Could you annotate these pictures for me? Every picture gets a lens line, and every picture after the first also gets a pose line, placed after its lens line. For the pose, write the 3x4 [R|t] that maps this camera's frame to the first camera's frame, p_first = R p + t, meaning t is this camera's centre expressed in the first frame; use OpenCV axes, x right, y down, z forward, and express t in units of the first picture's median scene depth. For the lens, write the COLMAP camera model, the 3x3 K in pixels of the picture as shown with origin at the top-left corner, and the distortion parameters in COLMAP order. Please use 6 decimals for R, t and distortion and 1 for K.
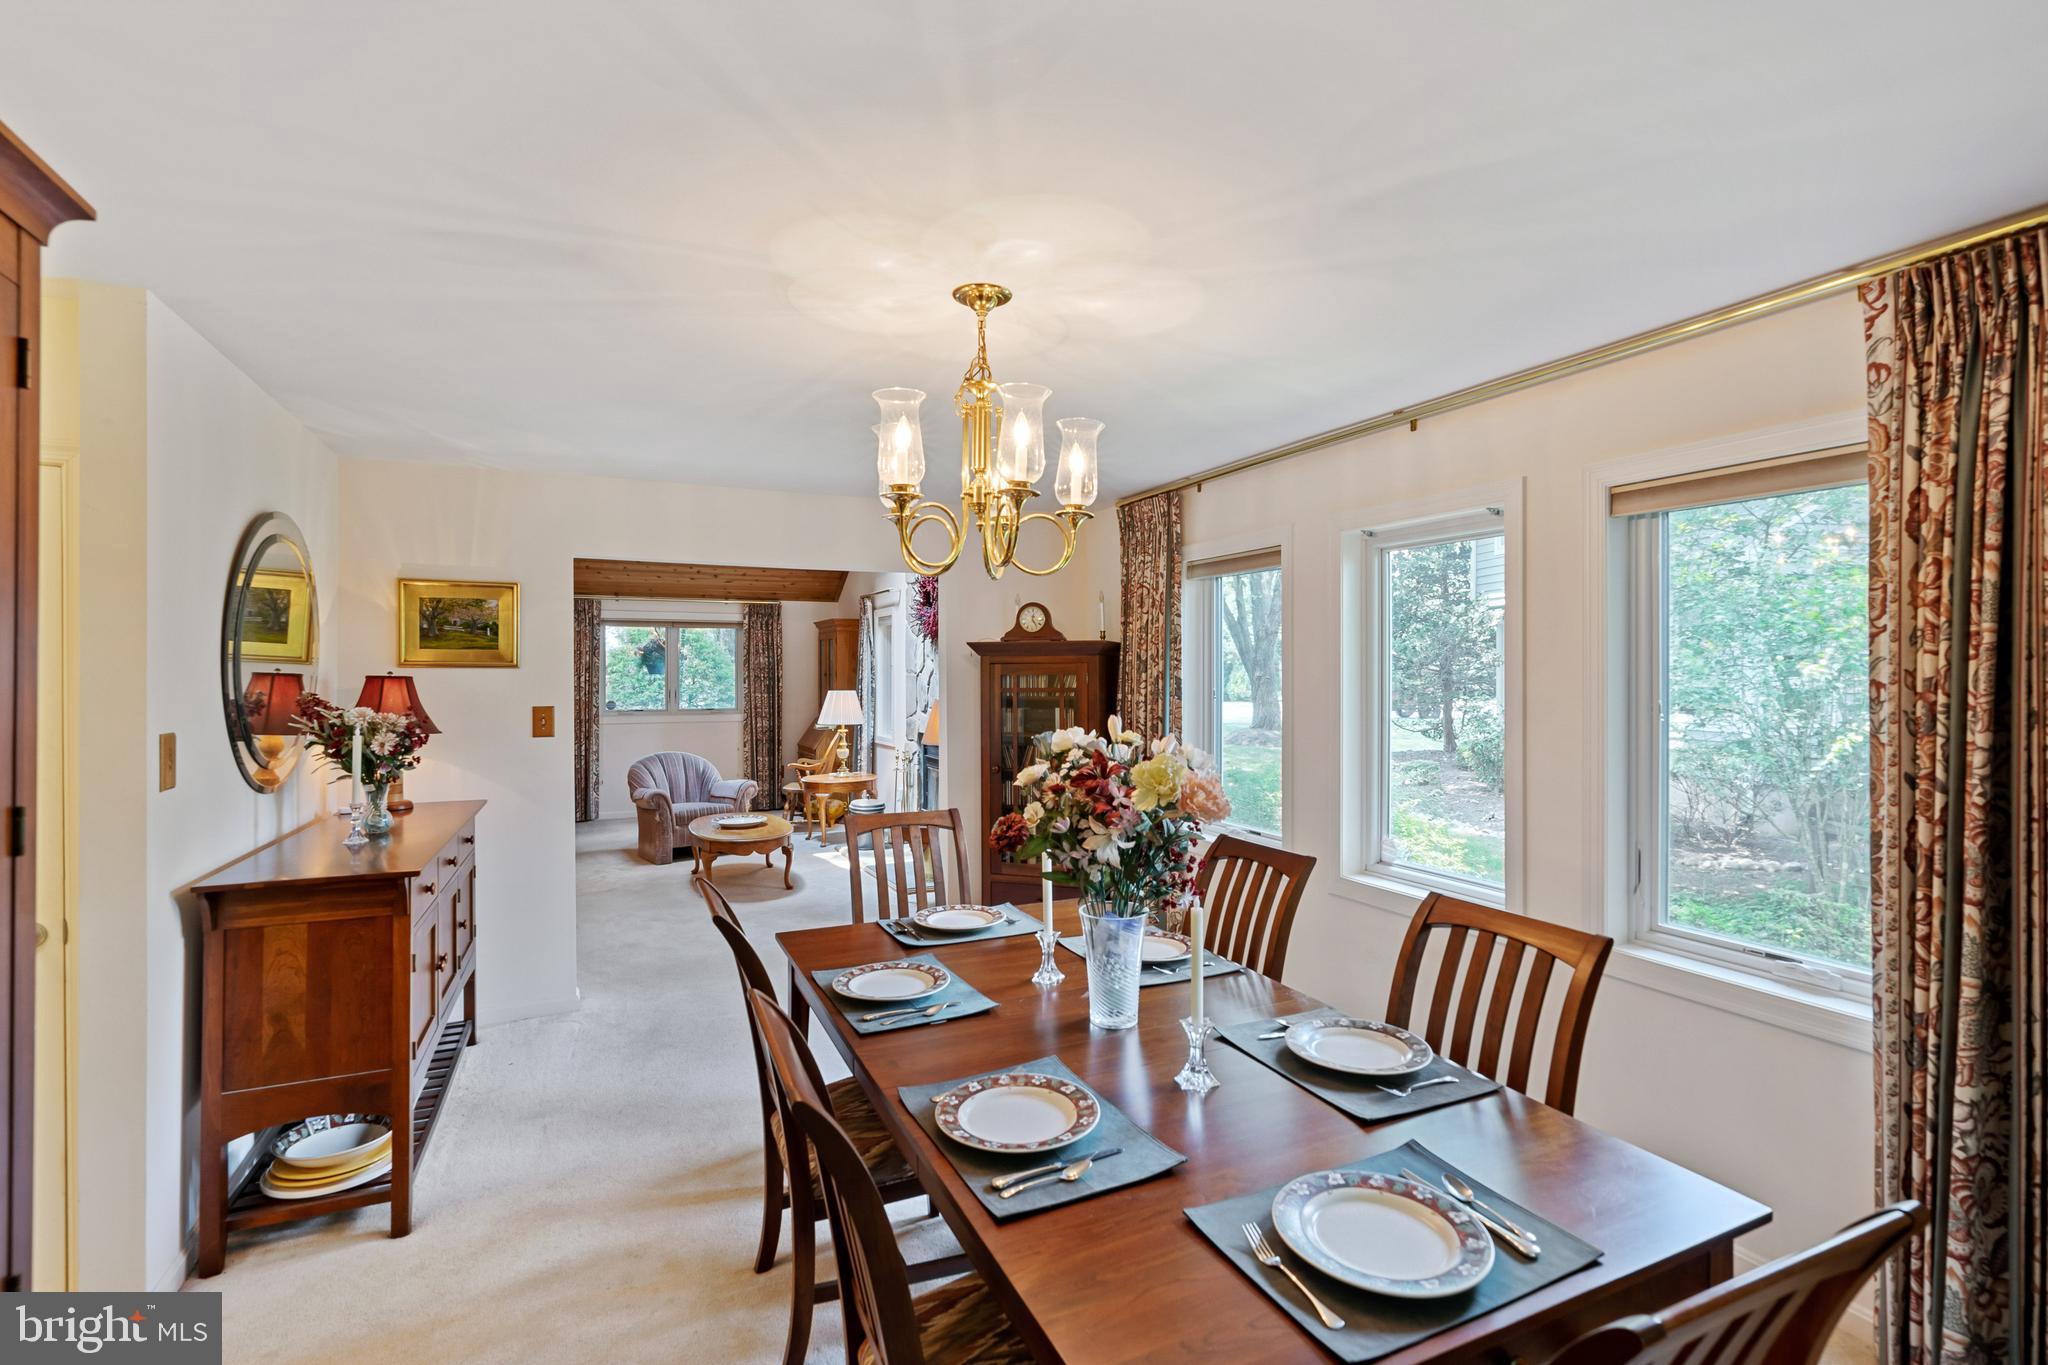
lens RADIAL K [[933.0, 0, 1024.2], [0, 933.0, 672.4], [0, 0, 1]] dist [-0.015791, 0.000613]
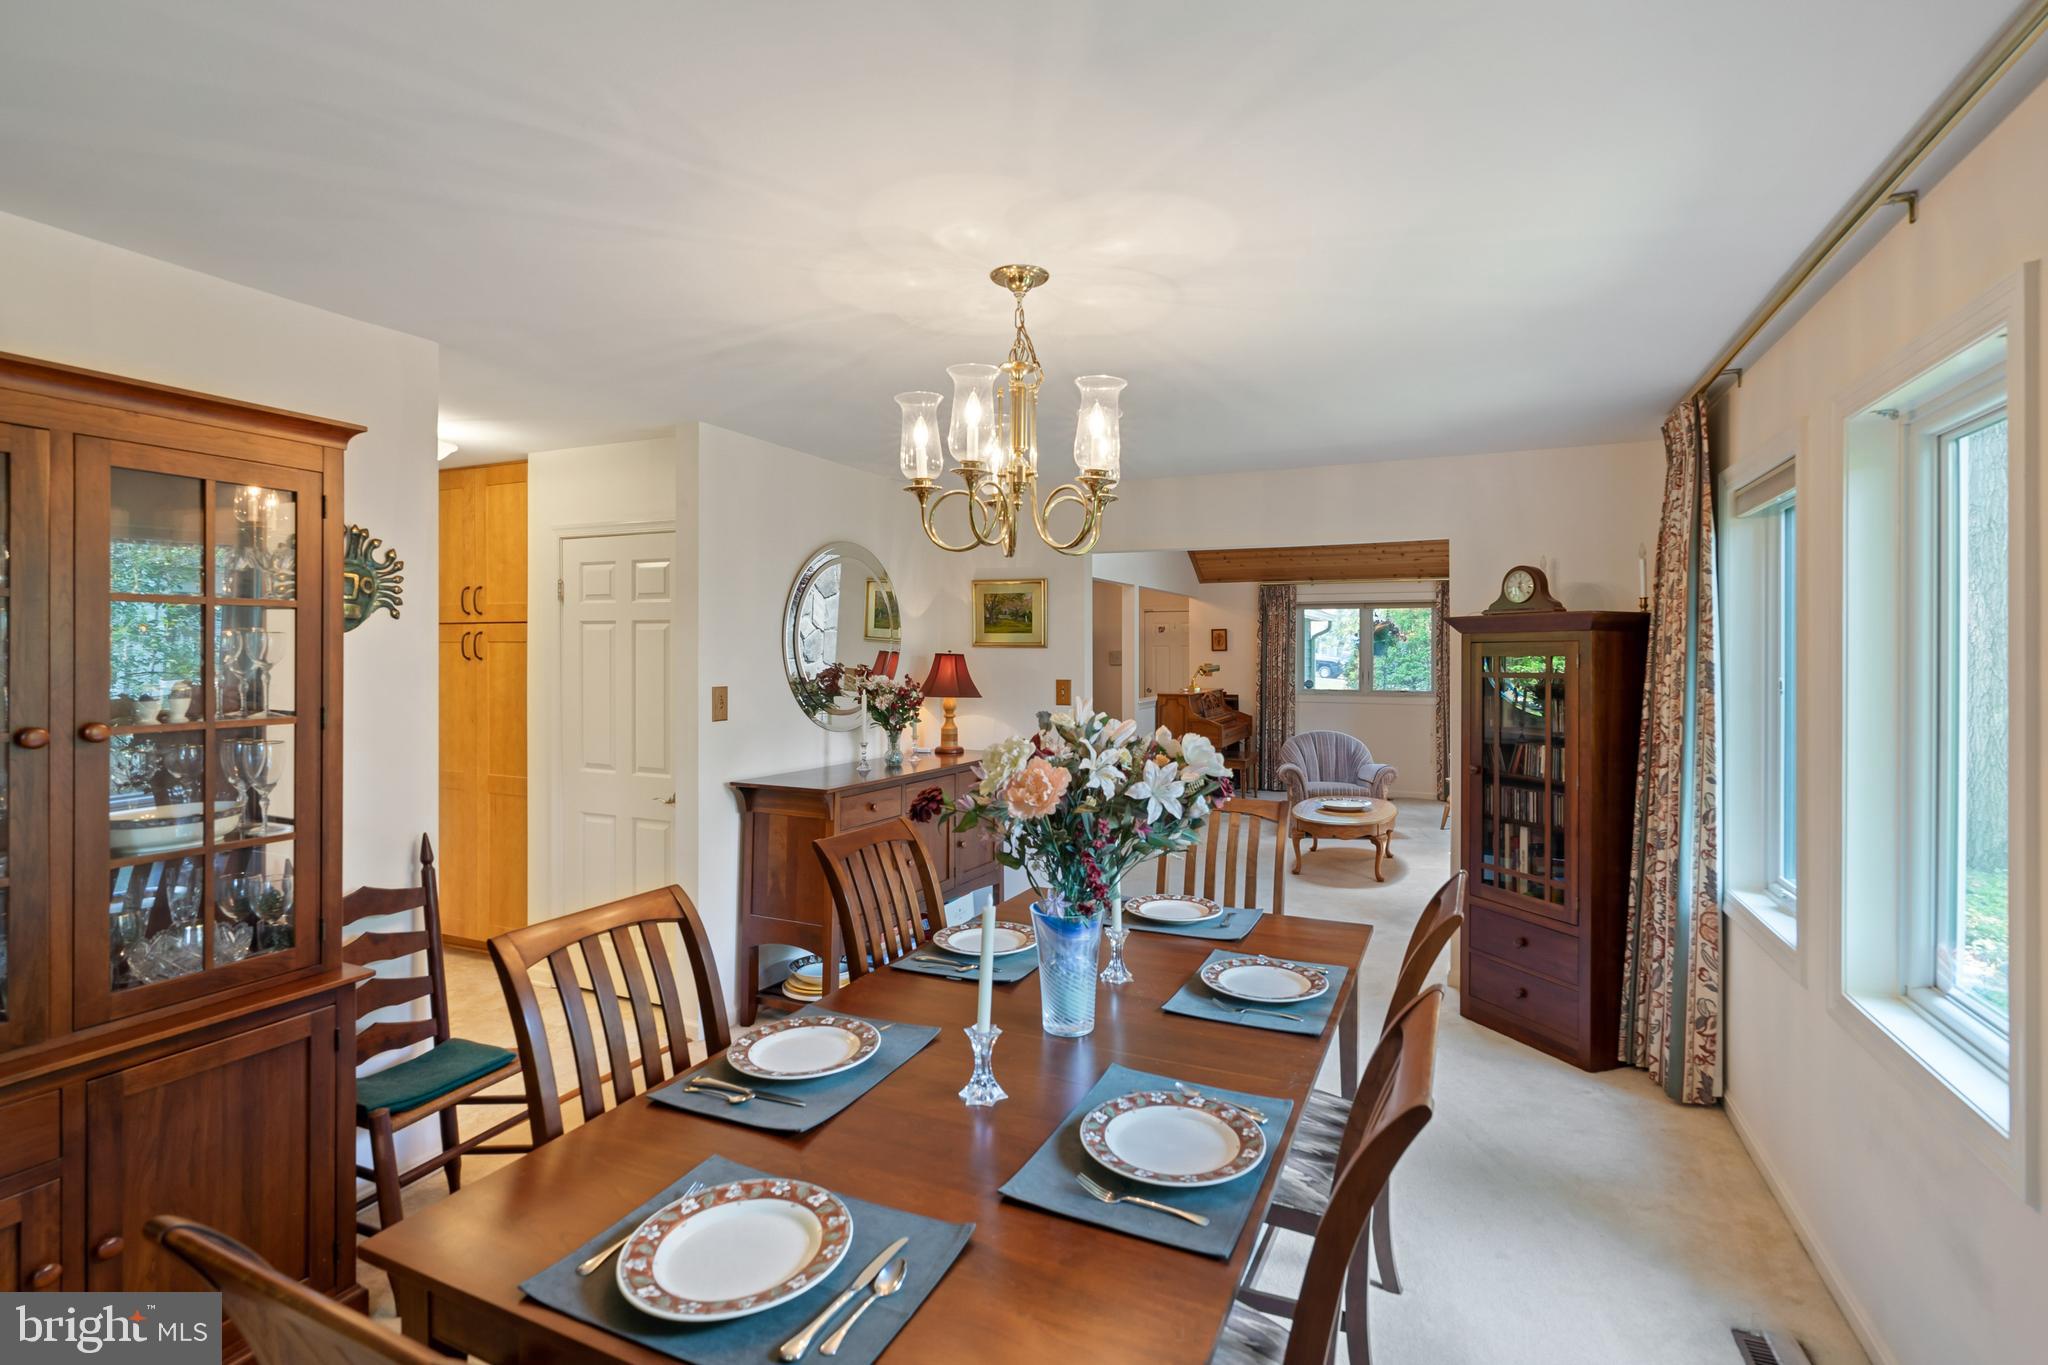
lens RADIAL K [[937.0, 0, 1048.2], [0, 937.0, 648.4], [0, 0, 1]] dist [-0.011918, 0.000227]
pose [[0.654582, 0.000374, -0.755991, 0.407645], [-0.005616, 0.999975, -0.004368, 0.001770], [0.755970, 0.007105, 0.654567, 0.198149]]
